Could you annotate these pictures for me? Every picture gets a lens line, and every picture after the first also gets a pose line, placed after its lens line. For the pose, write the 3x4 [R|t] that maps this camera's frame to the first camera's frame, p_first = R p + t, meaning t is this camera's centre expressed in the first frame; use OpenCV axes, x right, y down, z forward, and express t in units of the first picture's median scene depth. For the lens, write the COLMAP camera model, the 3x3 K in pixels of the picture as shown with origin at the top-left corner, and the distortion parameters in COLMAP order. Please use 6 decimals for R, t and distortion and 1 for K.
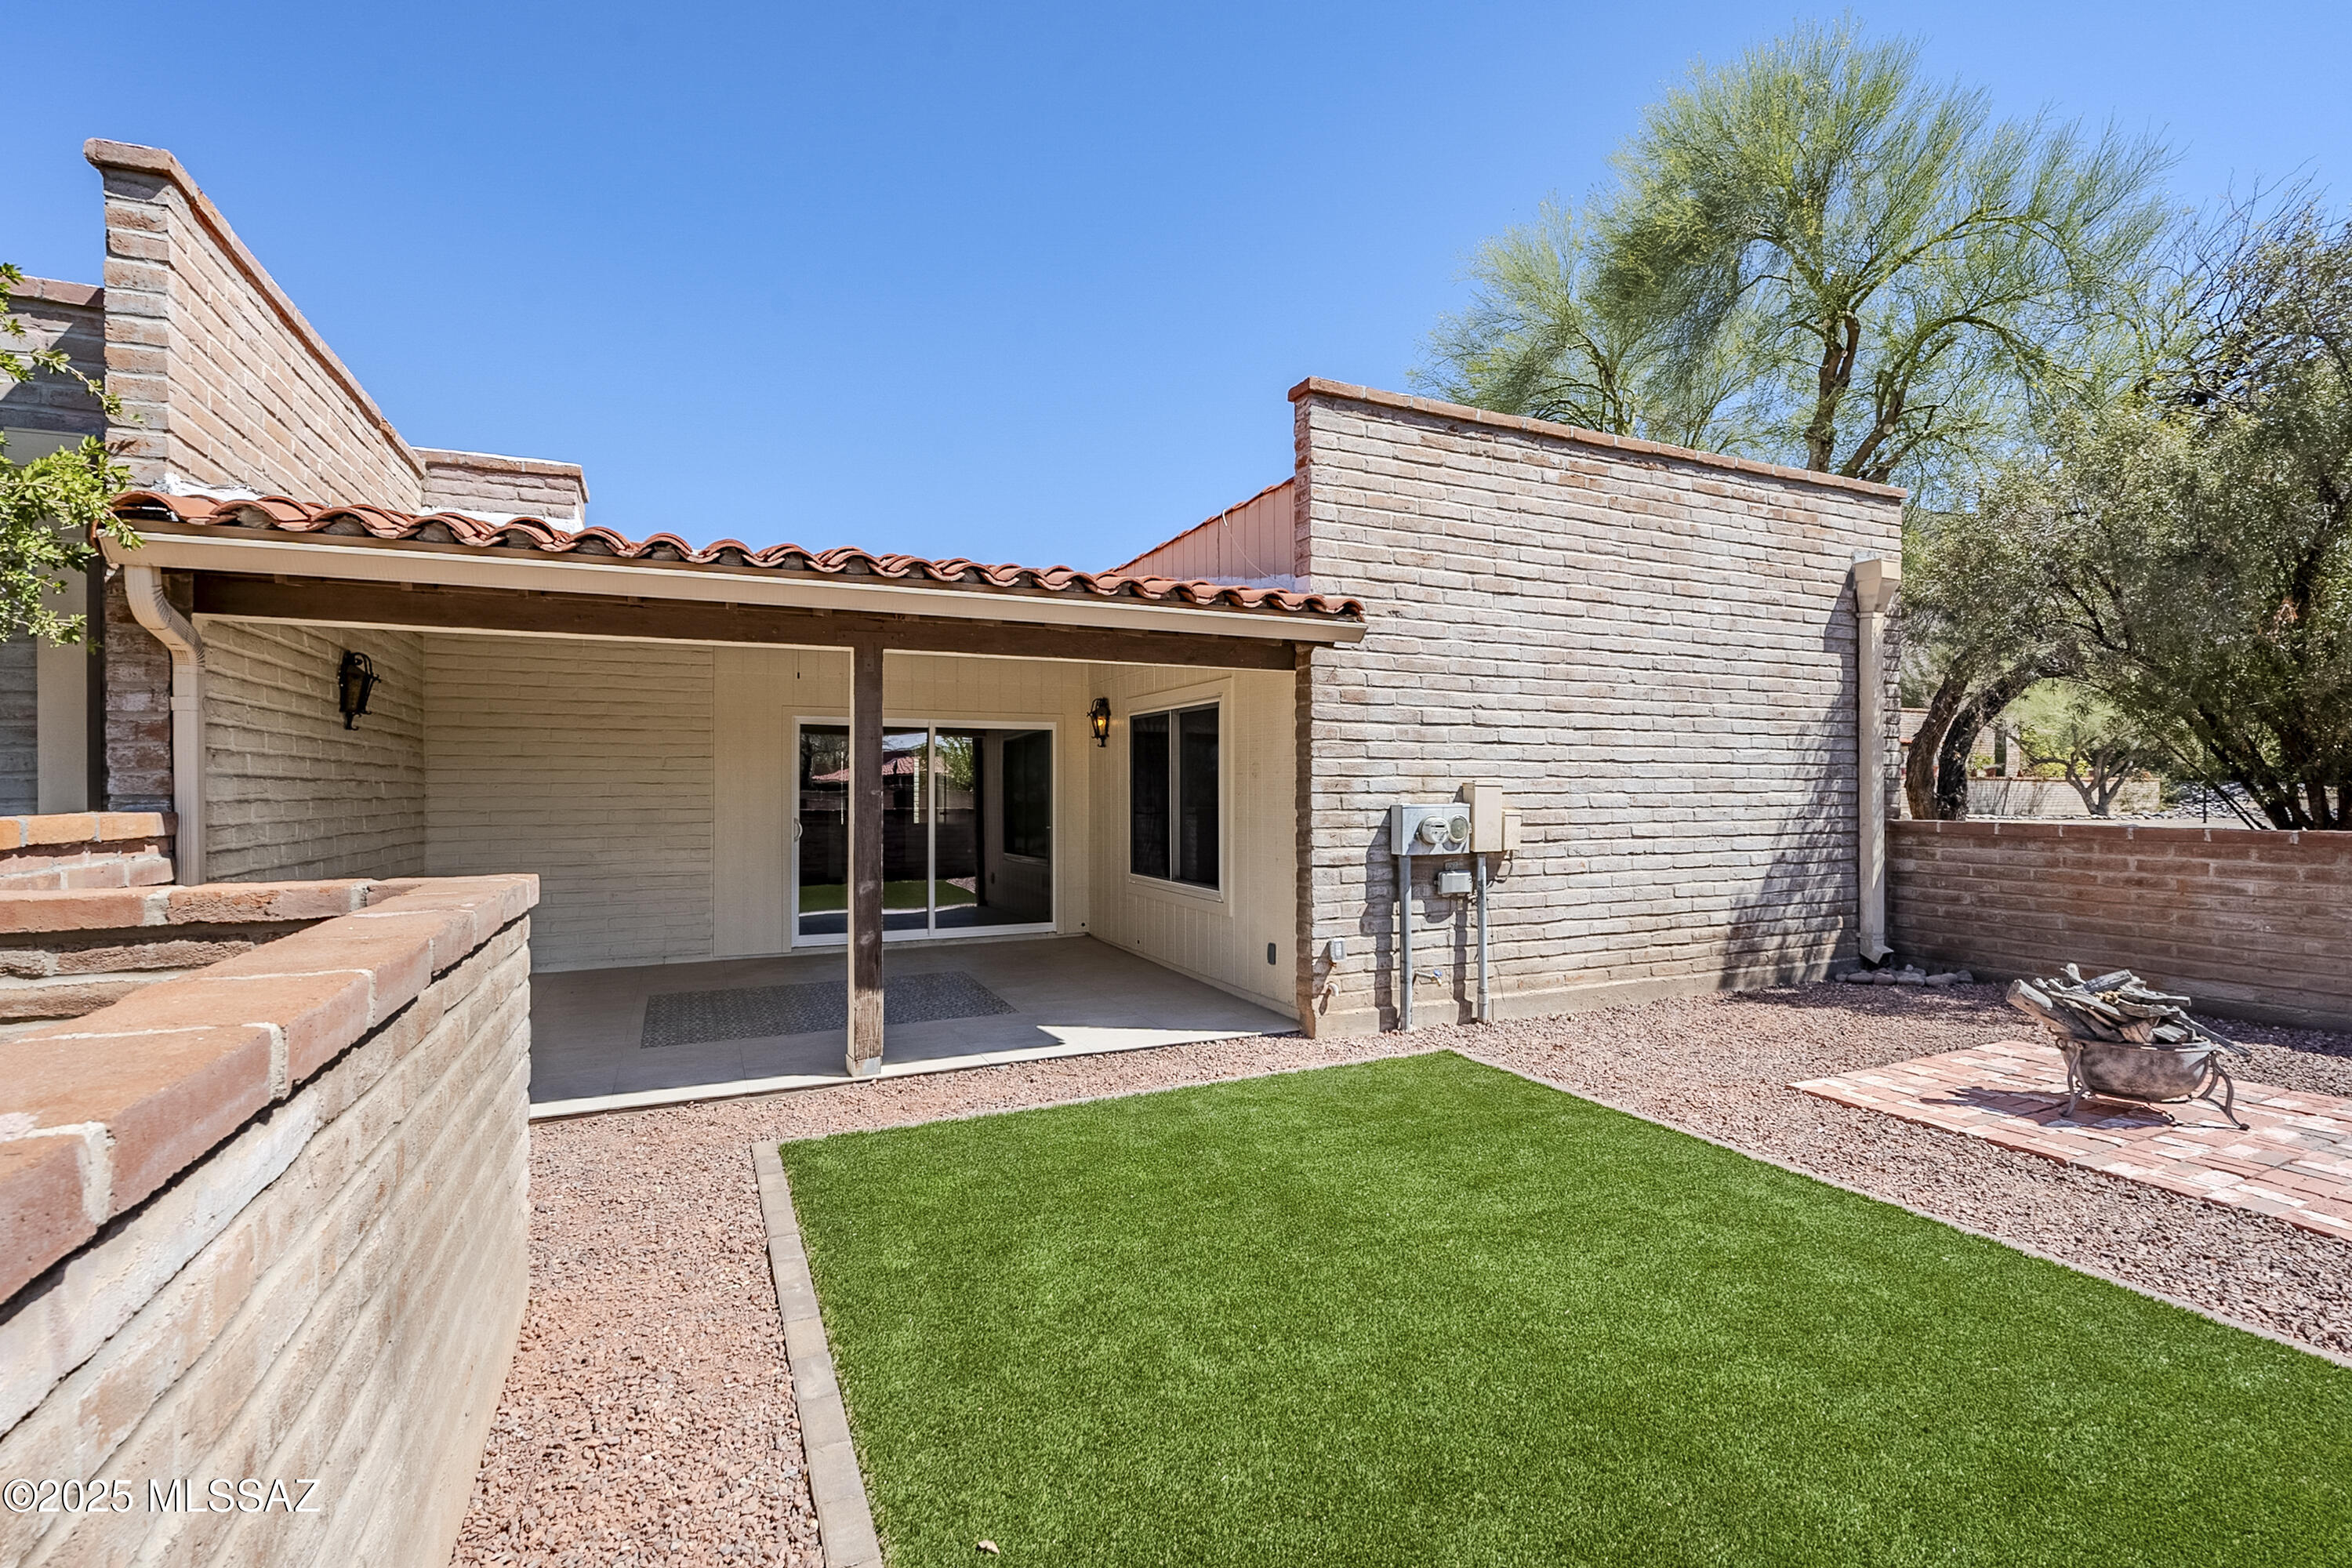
lens RADIAL K [[1064.0, 0, 1183.6], [0, 1064.0, 781.6], [0, 0, 1]] dist [-0.000687, 0.000388]
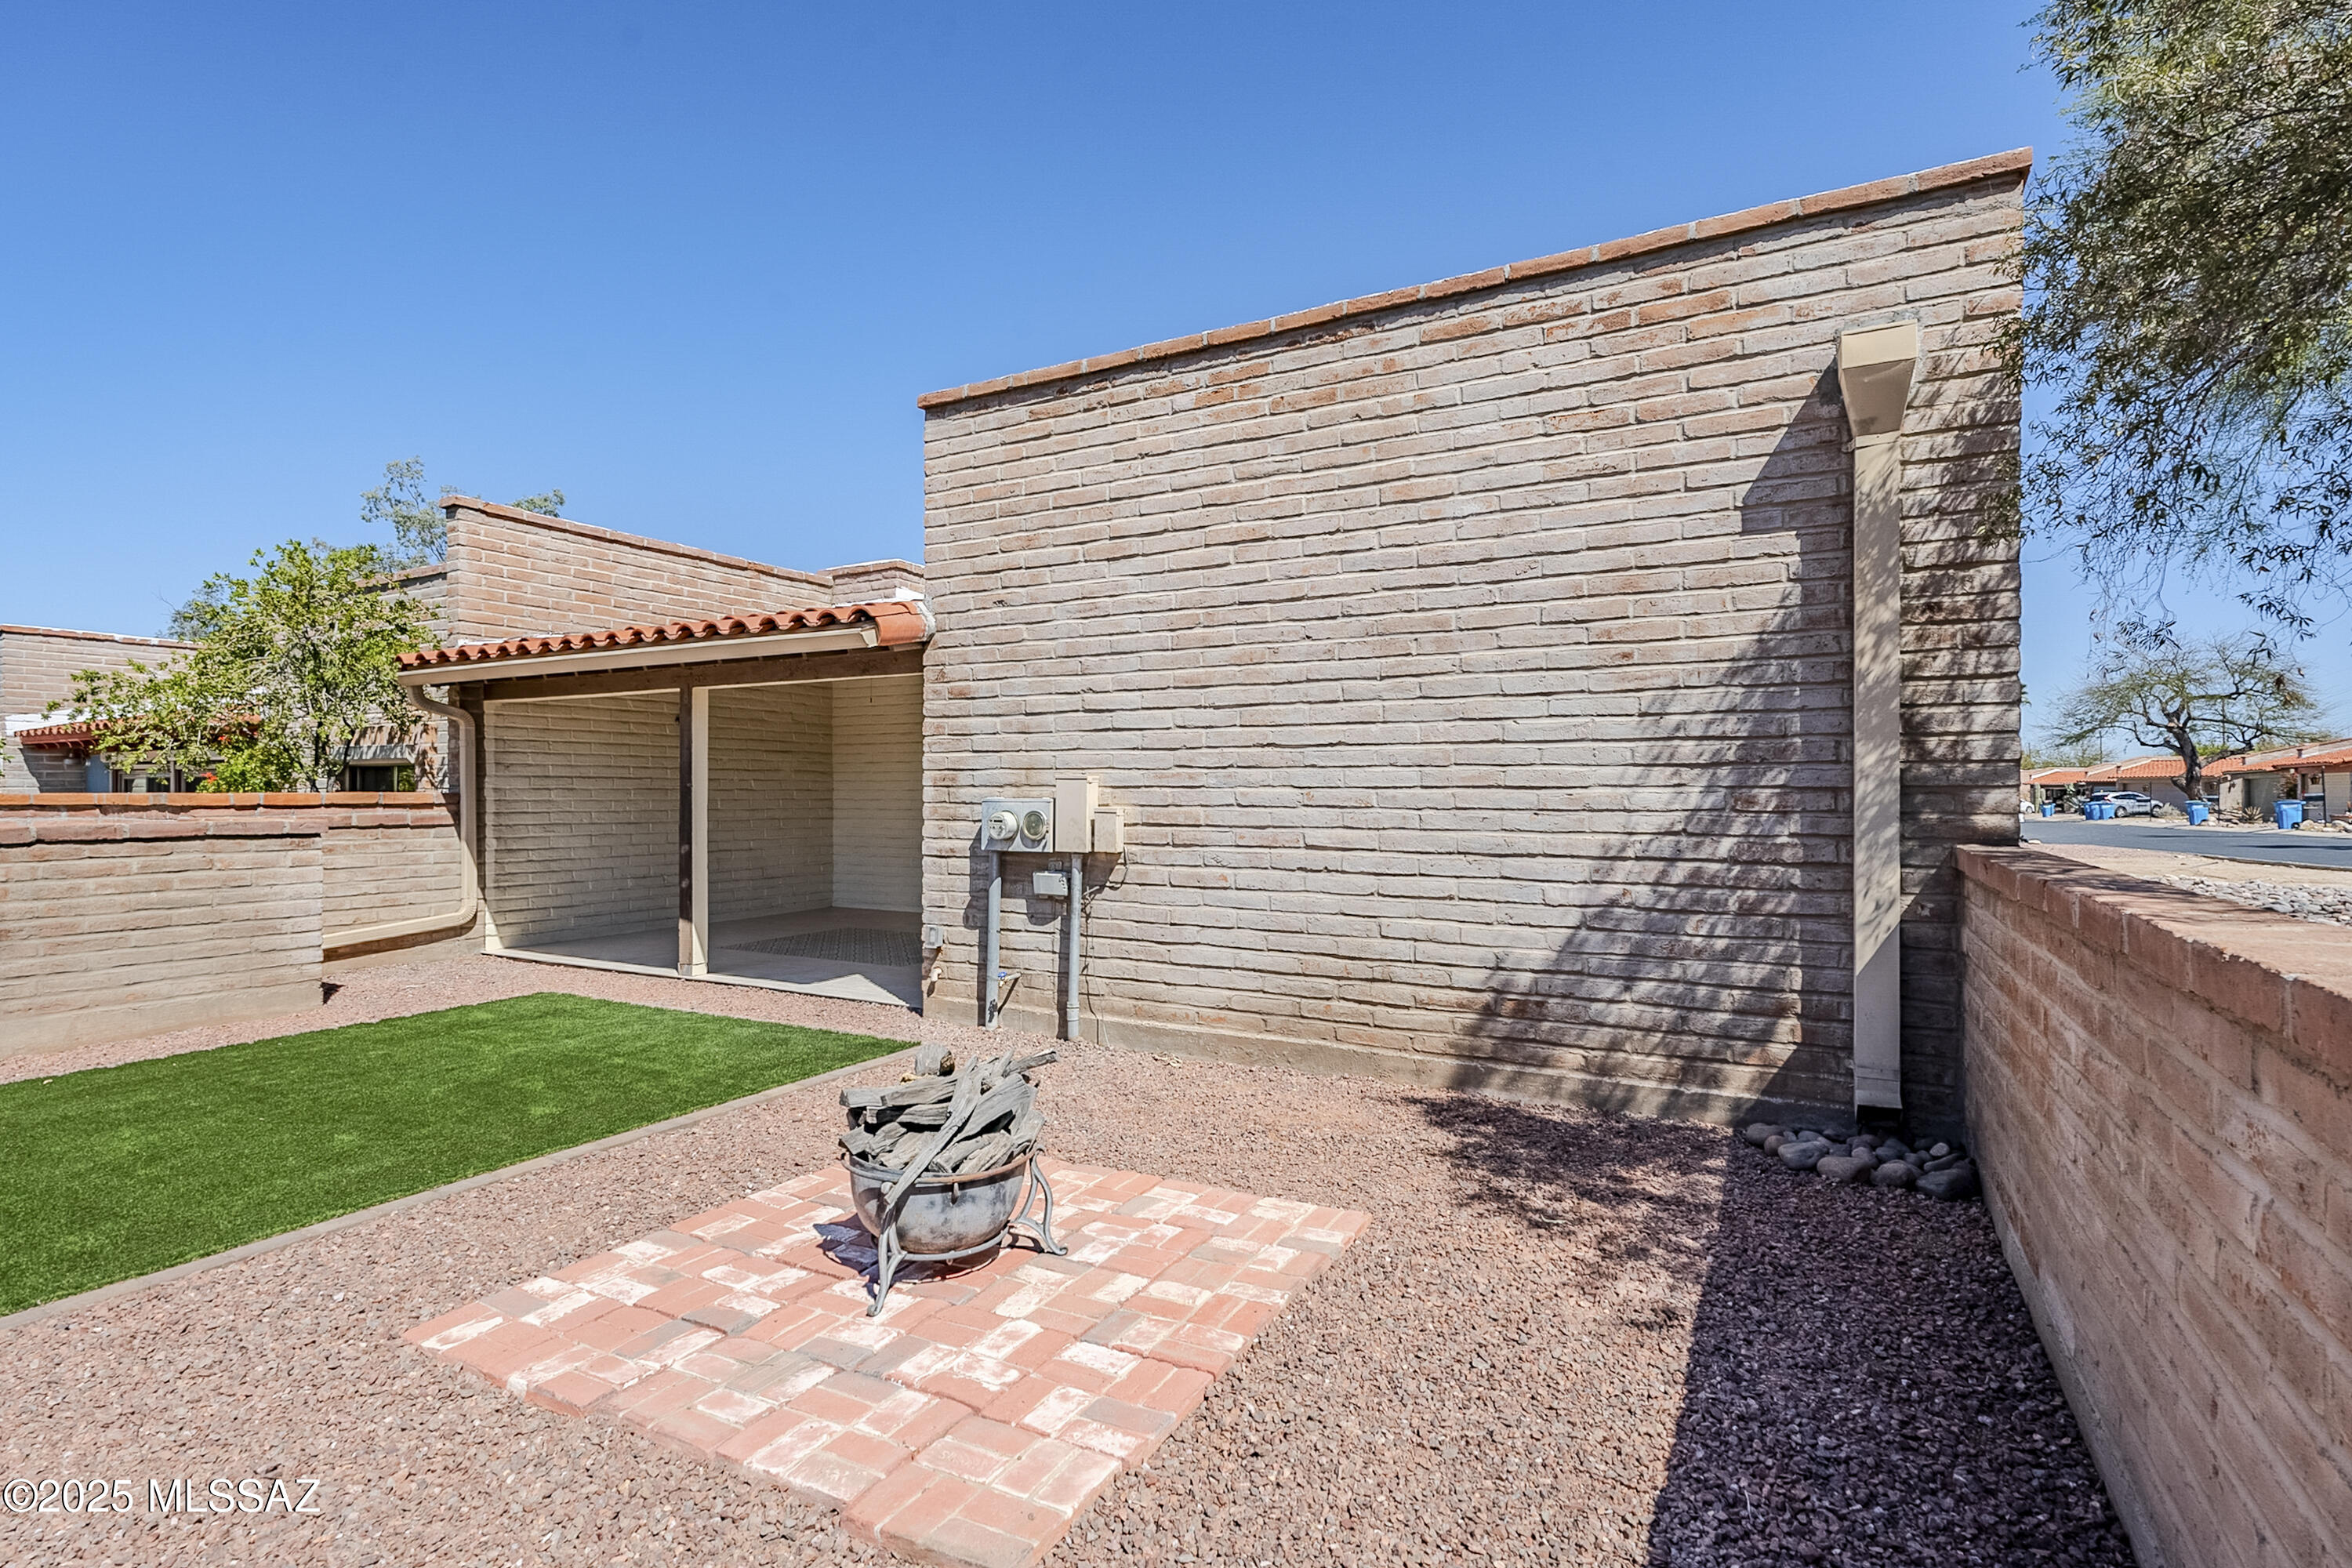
lens RADIAL K [[1138.0, 0, 1176.0], [0, 1138.0, 784.0], [0, 0, 1]] dist [-0.003607, -0.000166]
pose [[0.578201, -0.001491, -0.815893, 1.073326], [0.002856, 0.999996, 0.000197, 0.008023], [0.815890, -0.002445, 0.578203, 0.492788]]
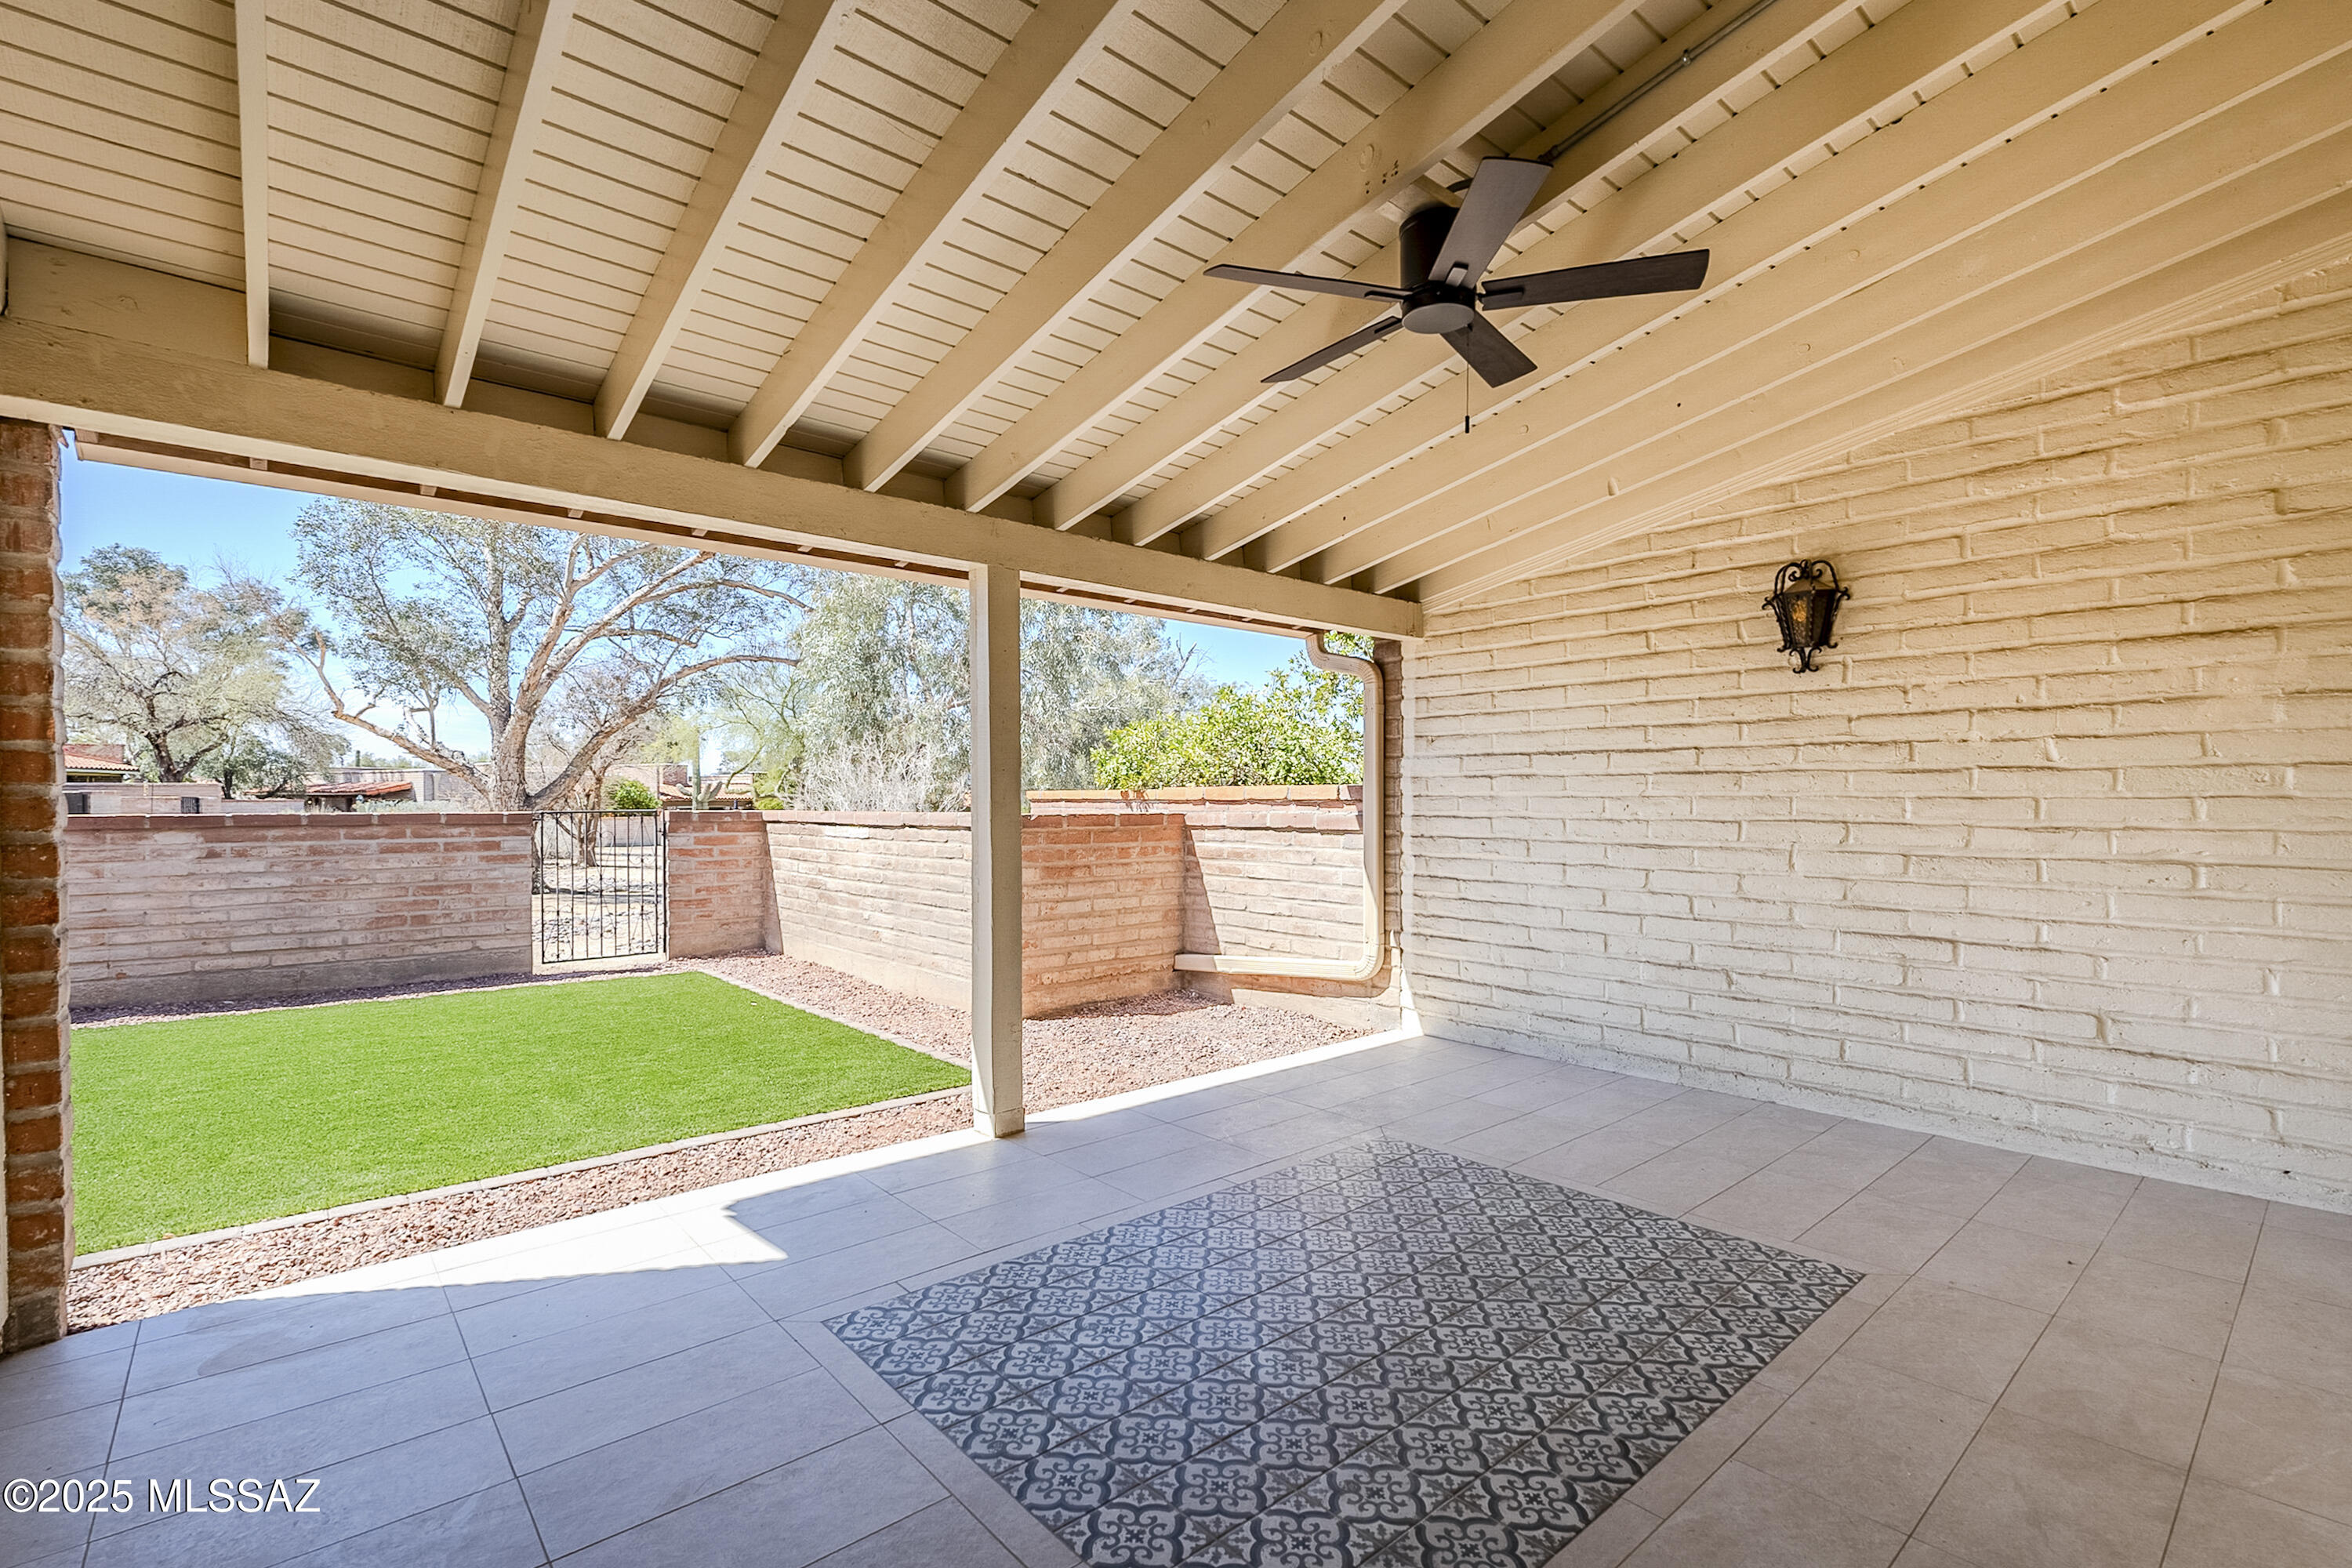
lens RADIAL K [[1053.8, 0, 1184.7], [0, 1053.8, 804.9], [0, 0, 1]] dist [-0.002396, -0.000317]
pose [[-0.961872, 0.004737, -0.273459, -0.176680], [0.004542, 0.999989, 0.001346, 0.031634], [0.273462, 0.000053, -0.961883, 1.365115]]
